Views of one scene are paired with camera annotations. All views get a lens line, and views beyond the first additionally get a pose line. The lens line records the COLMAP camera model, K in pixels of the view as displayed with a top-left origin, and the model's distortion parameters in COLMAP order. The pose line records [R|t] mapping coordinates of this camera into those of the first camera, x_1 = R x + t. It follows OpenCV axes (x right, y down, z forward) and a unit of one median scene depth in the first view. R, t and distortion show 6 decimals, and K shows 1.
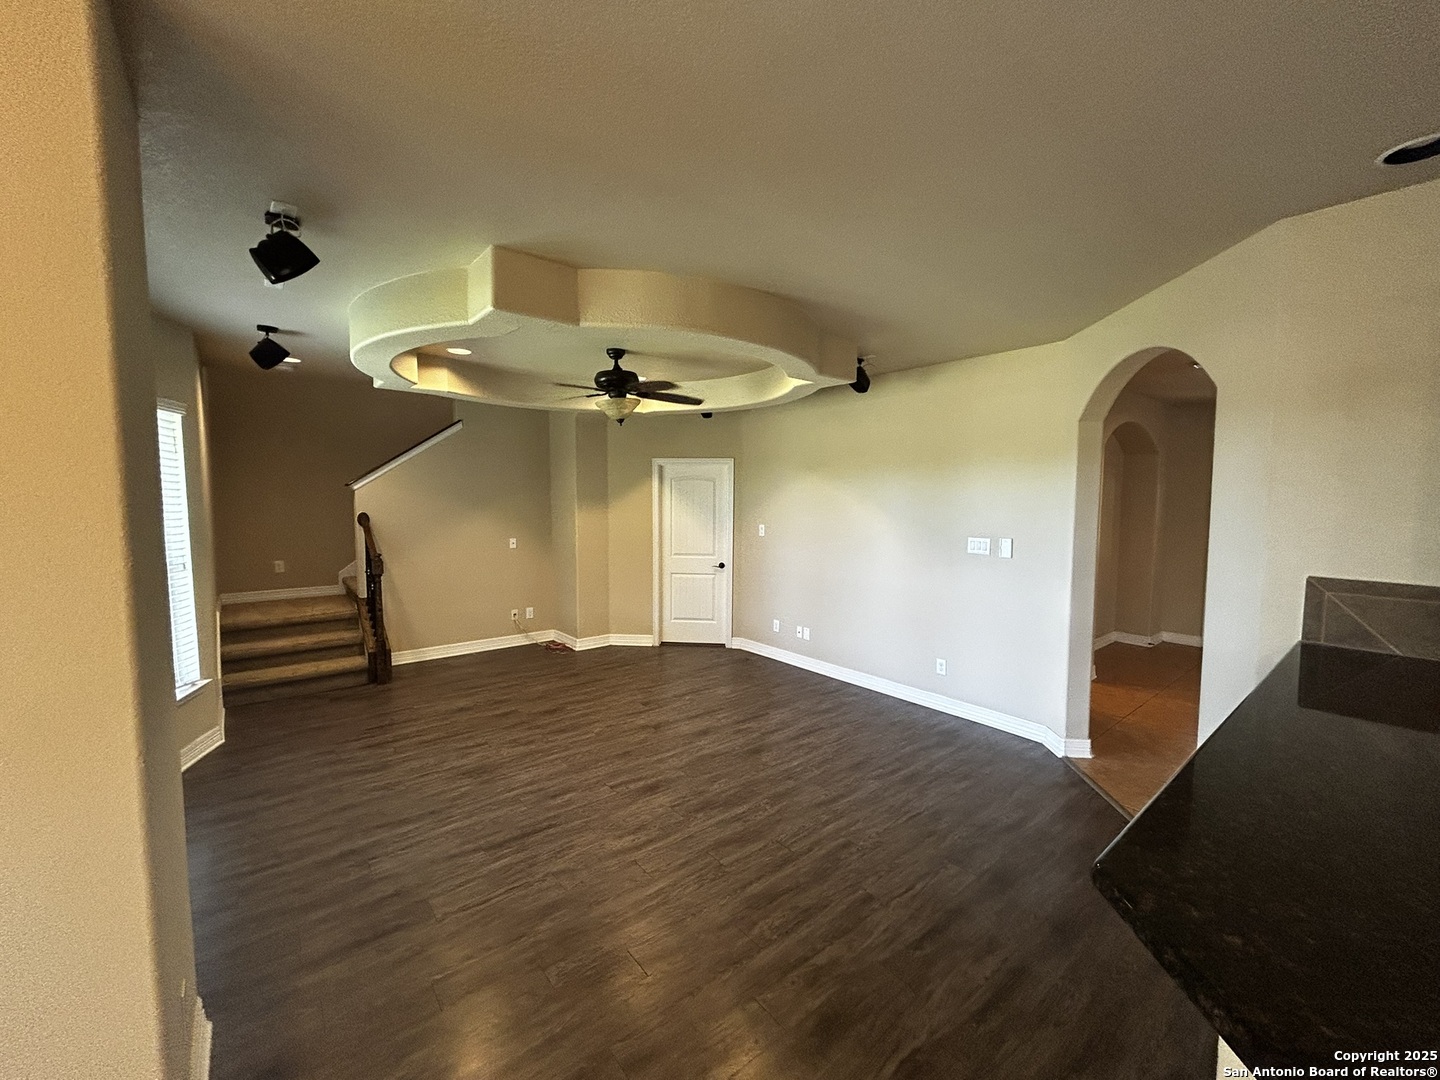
lens RADIAL K [[583.6, 0, 723.1], [0, 583.6, 536.6], [0, 0, 1]] dist [0.000060, 0.000899]
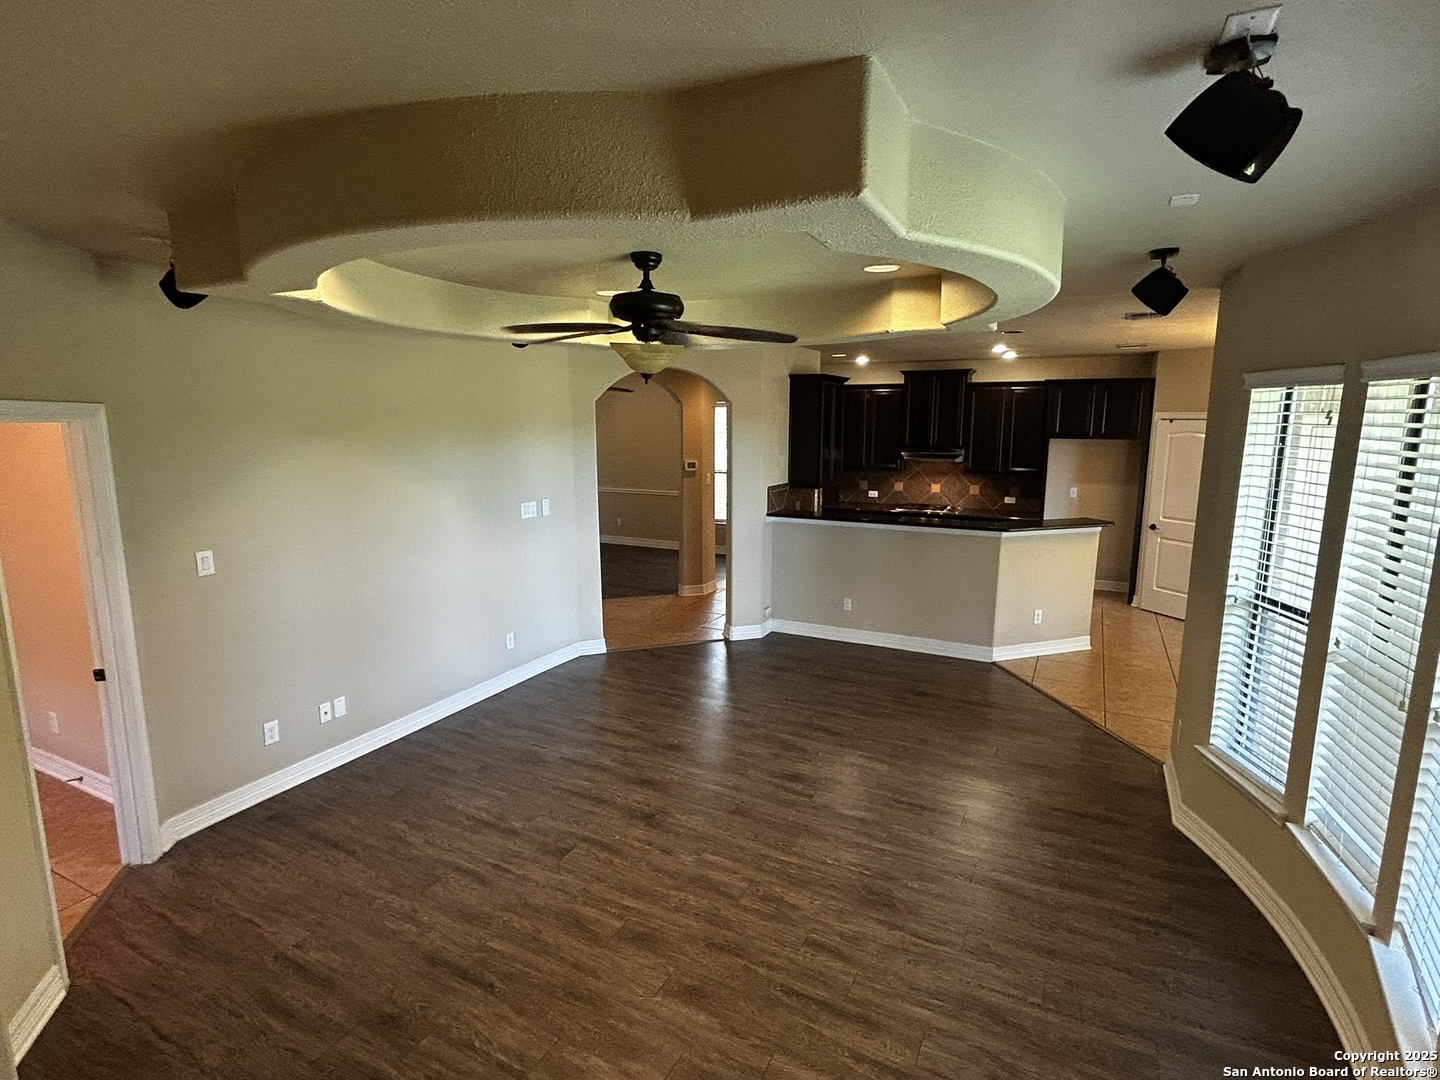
lens RADIAL K [[724.7, 0, 721.0], [0, 724.7, 540.2], [0, 0, 1]] dist [-0.003564, -0.000356]
pose [[-0.393968, -0.159851, 0.905117, -0.890861], [0.060310, 0.978142, 0.198999, -0.171091], [-0.917143, 0.132987, -0.375716, 1.203252]]
